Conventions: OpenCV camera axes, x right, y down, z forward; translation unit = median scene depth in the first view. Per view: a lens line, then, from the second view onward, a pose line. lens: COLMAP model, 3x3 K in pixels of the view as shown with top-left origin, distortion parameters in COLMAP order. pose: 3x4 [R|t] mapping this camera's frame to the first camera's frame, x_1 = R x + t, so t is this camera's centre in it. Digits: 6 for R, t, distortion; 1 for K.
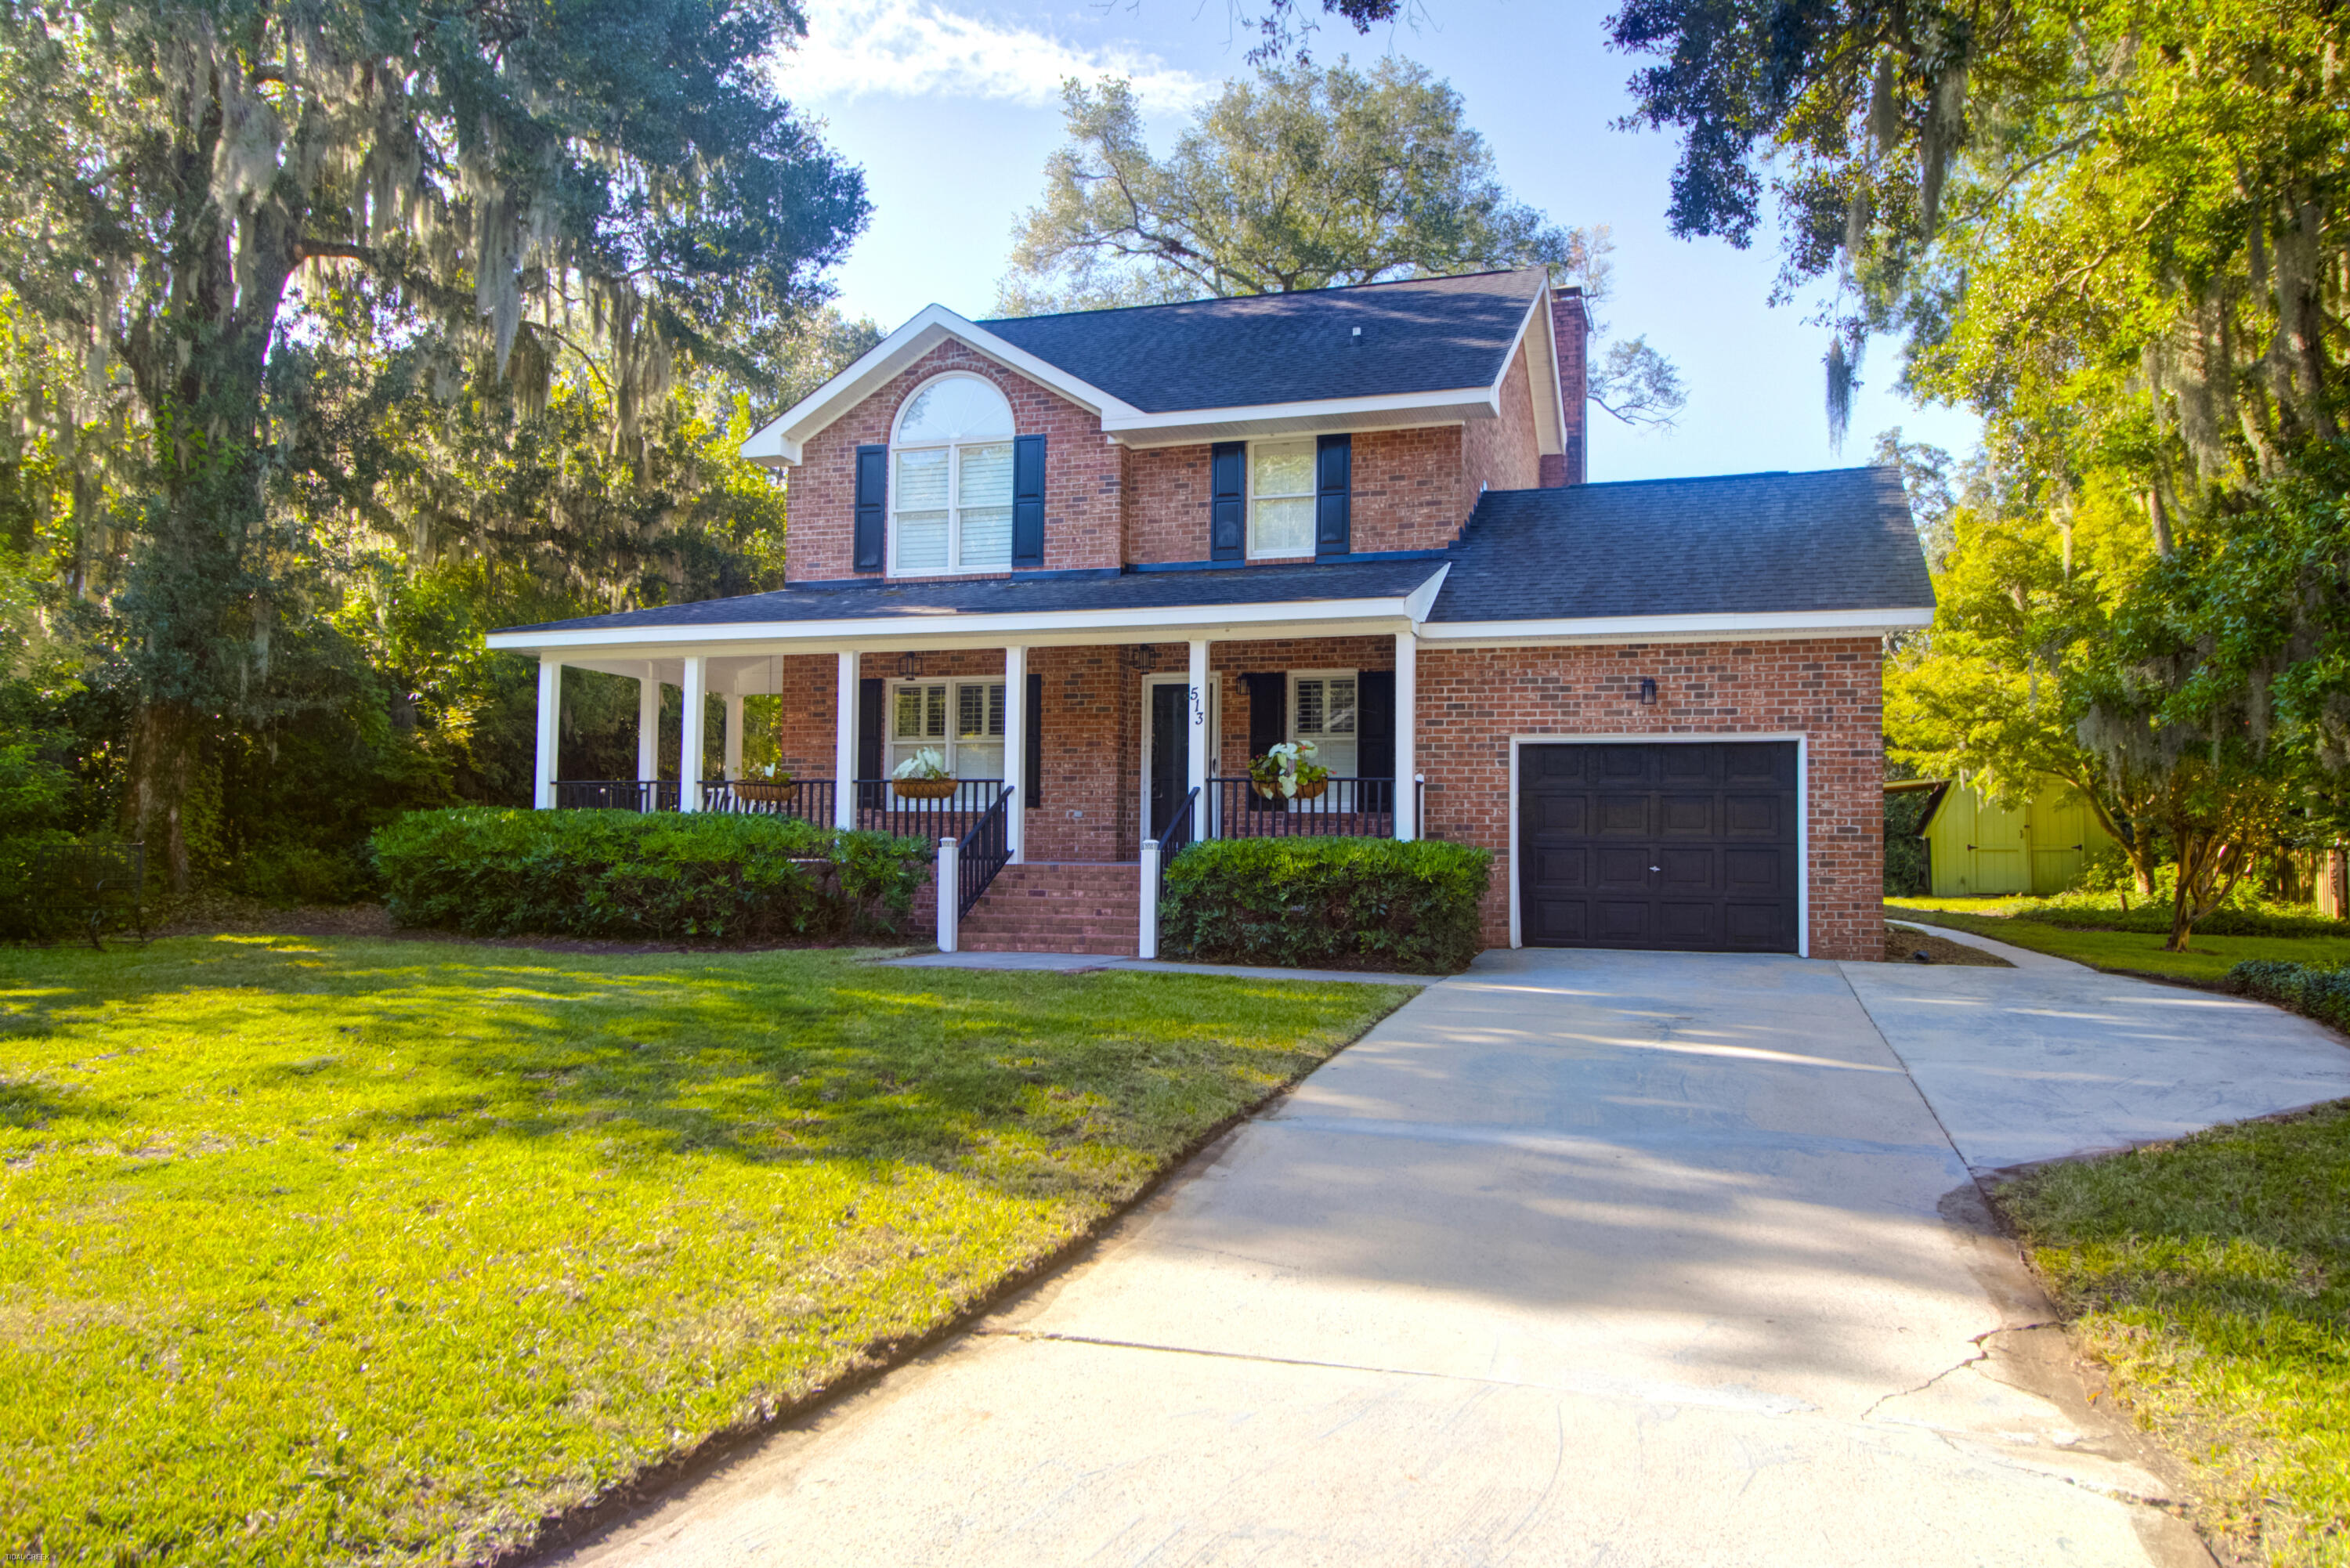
lens RADIAL K [[1667.2, 0, 1162.2], [0, 1667.2, 796.2], [0, 0, 1]] dist [0.005256, -0.000402]
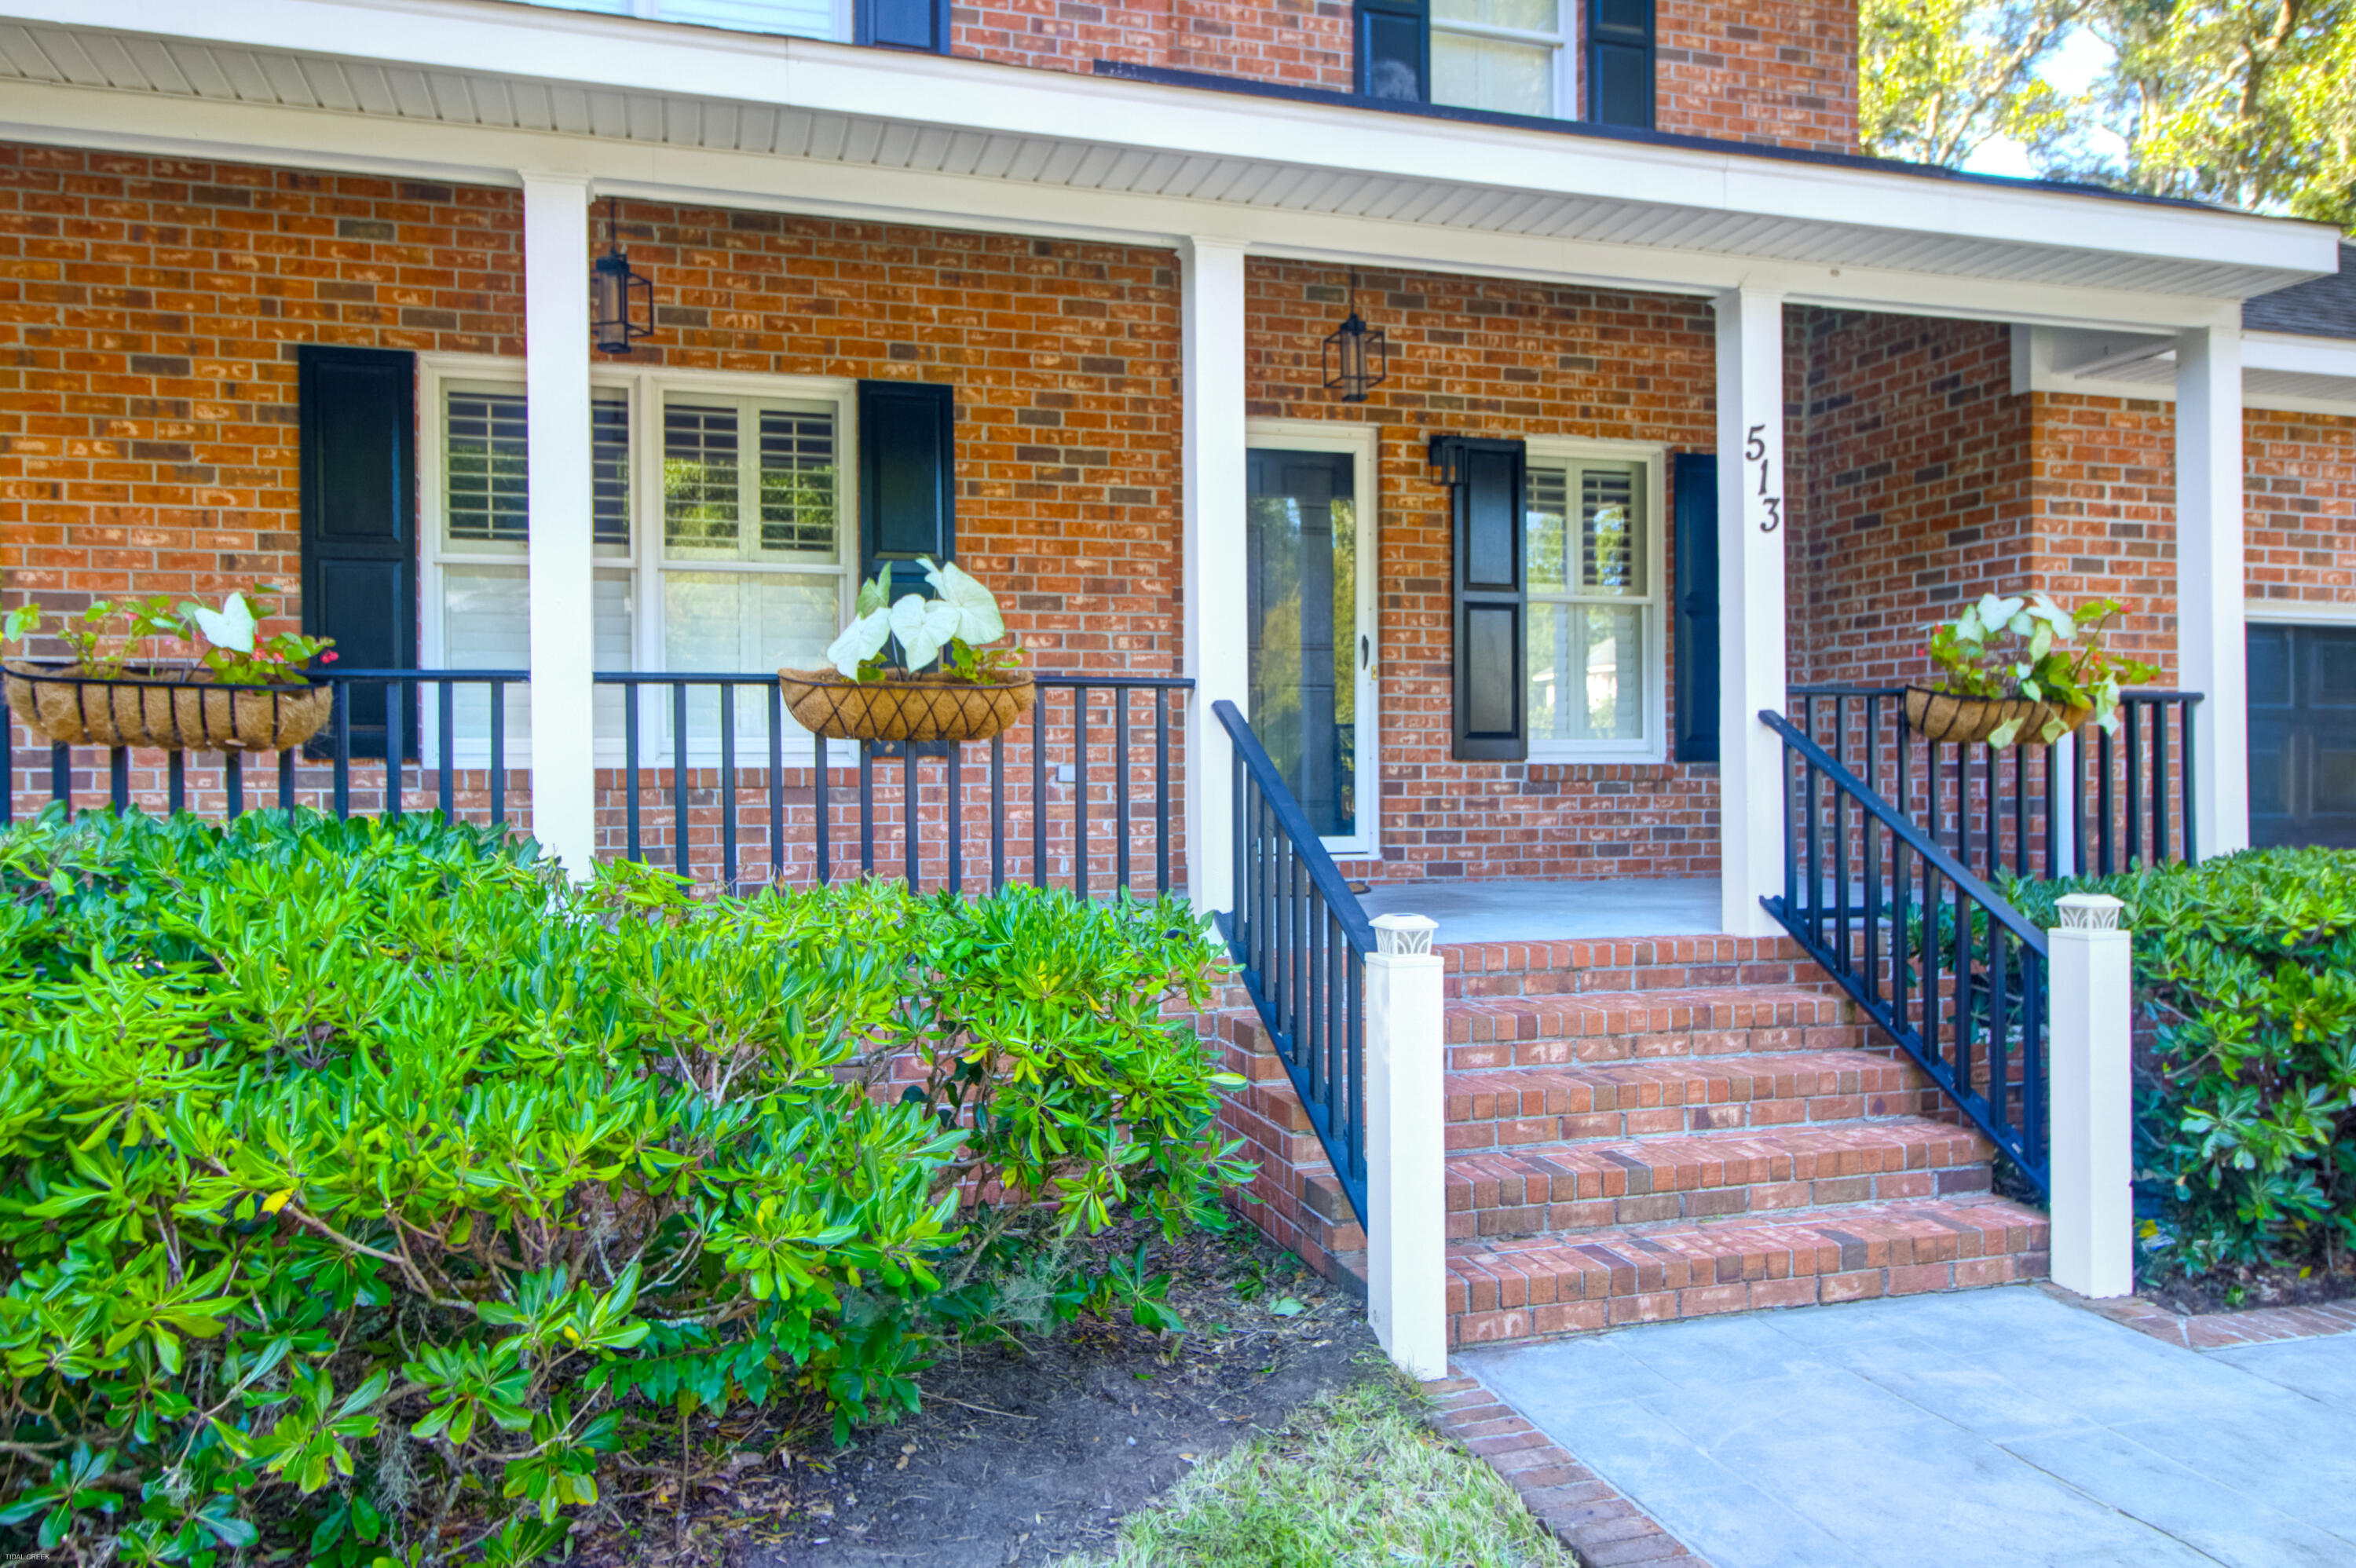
lens RADIAL K [[1671.4, 0, 1184.2], [0, 1671.4, 769.6], [0, 0, 1]] dist [0.005256, -0.000402]
pose [[0.800944, -0.017928, 0.598471, -0.257605], [-0.008521, 0.999109, 0.041334, -0.005927], [-0.598679, -0.038206, 0.800078, 0.702648]]
